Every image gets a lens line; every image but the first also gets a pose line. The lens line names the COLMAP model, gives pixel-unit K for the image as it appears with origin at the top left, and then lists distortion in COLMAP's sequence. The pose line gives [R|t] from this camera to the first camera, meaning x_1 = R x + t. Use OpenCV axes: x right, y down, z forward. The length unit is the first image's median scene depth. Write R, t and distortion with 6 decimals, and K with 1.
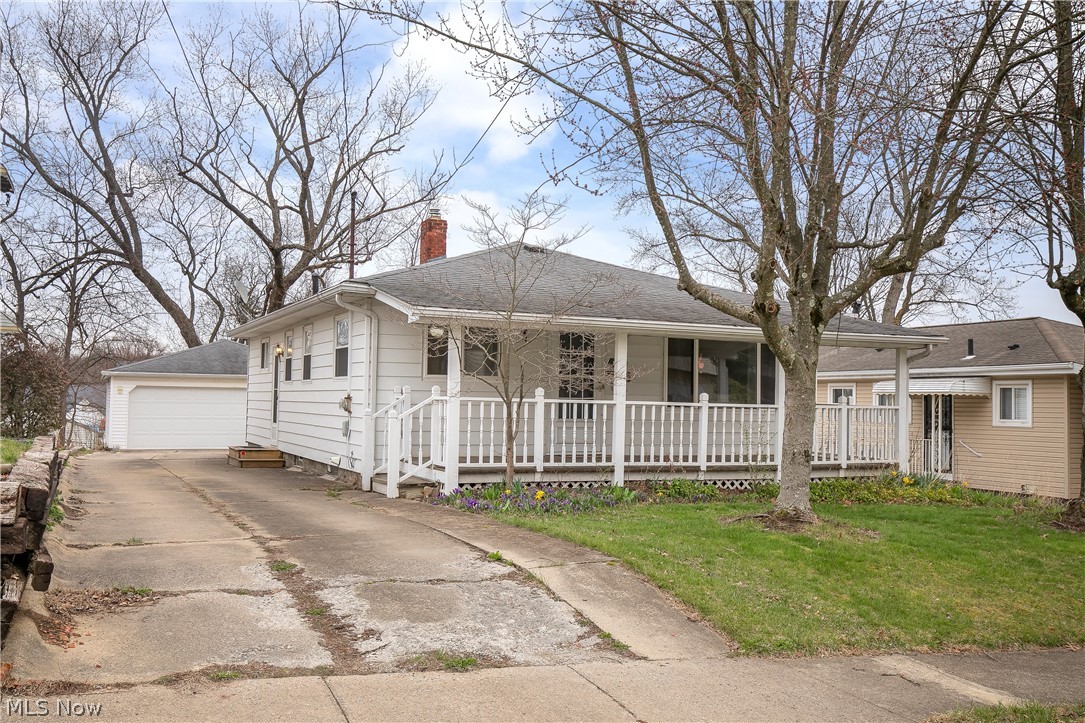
lens RADIAL K [[1022.5, 0, 542.5], [0, 1022.5, 361.5], [0, 0, 1]] dist [0.009095, -0.008059]
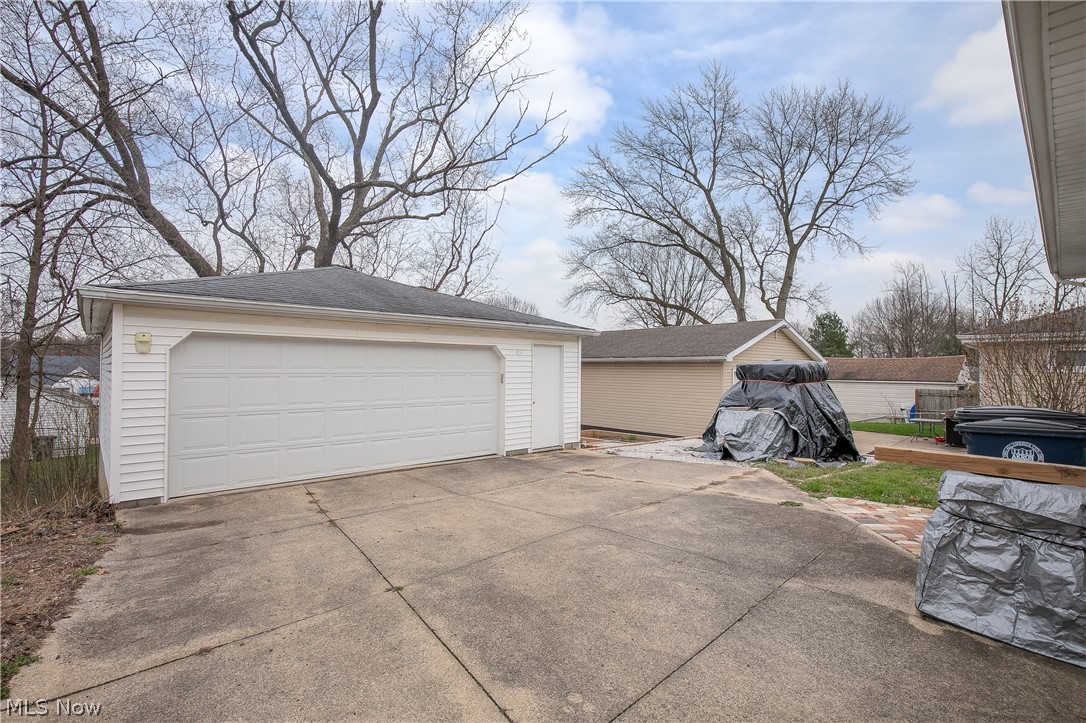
lens RADIAL K [[492.5, 0, 550.3], [0, 492.5, 360.7], [0, 0, 1]] dist [-0.019112, 0.001264]
pose [[0.942354, -0.010354, 0.334456, -0.240628], [-0.001014, 0.999428, 0.033796, 0.020002], [-0.334615, -0.032187, 0.941805, 0.571676]]
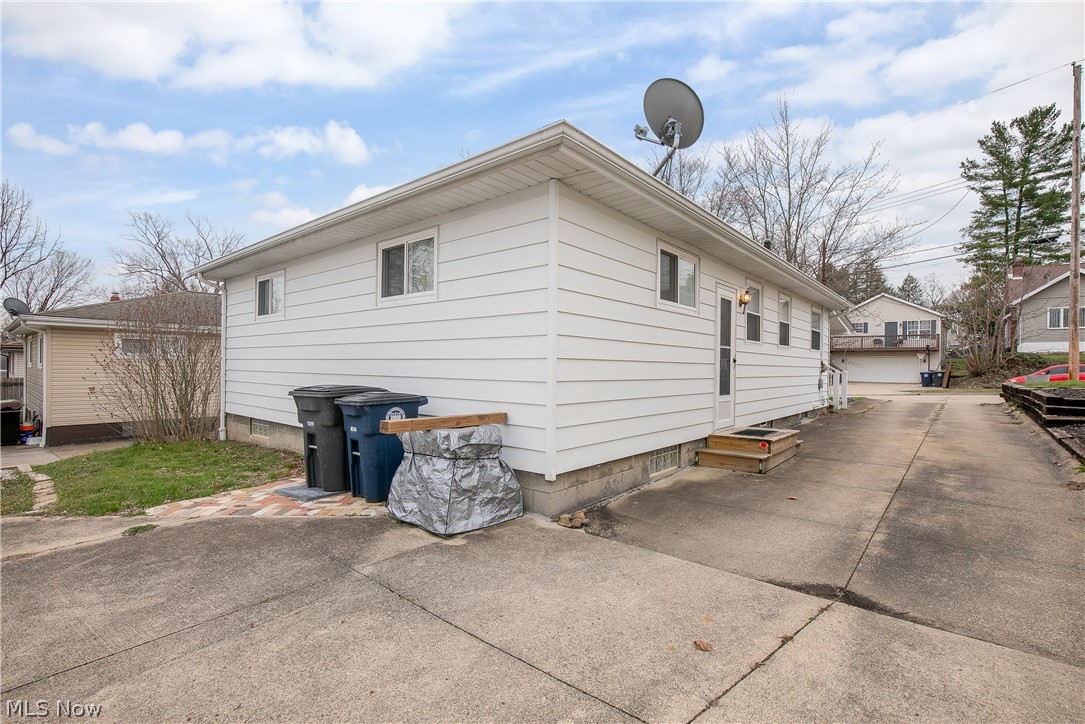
lens RADIAL K [[492.1, 0, 549.8], [0, 492.1, 361.2], [0, 0, 1]] dist [-0.019112, 0.001264]
pose [[-0.435804, -0.020814, 0.899801, -0.259994], [-0.062423, 0.998024, -0.007148, 0.023656], [-0.897874, -0.059284, -0.436242, 0.638323]]
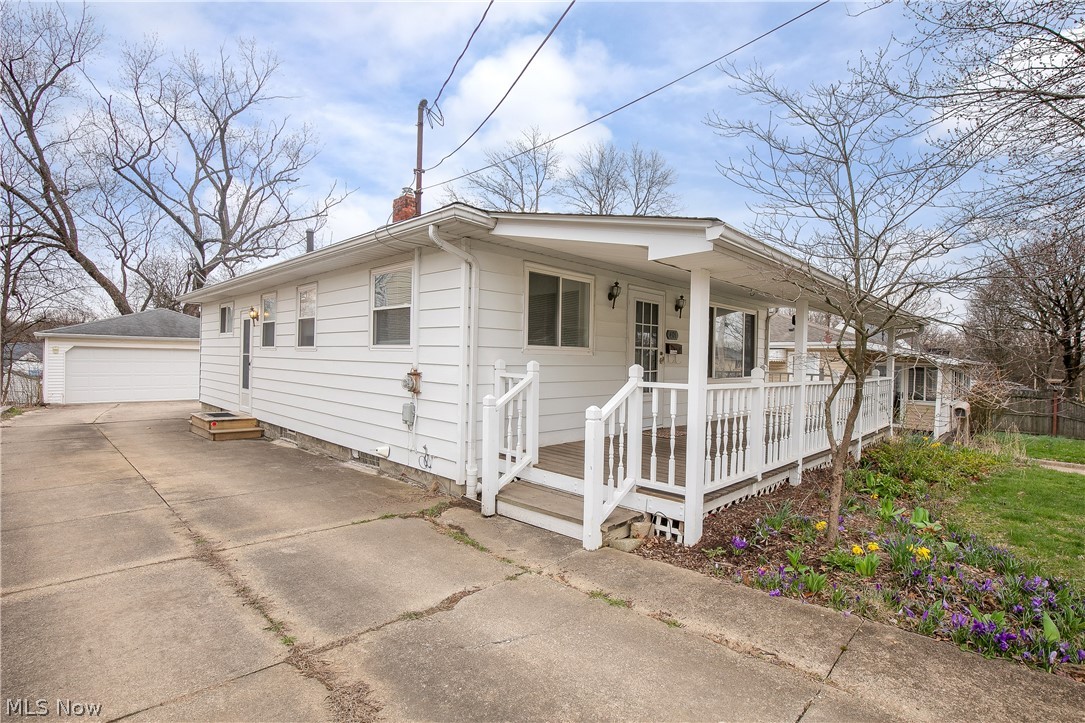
lens RADIAL K [[519.8, 0, 547.6], [0, 519.8, 356.5], [0, 0, 1]] dist [-0.027781, 0.001062]
pose [[0.931428, -0.000795, 0.363924, -0.087623], [-0.016395, 0.998891, 0.044141, 0.001487], [-0.363555, -0.047081, 0.930382, 0.224267]]
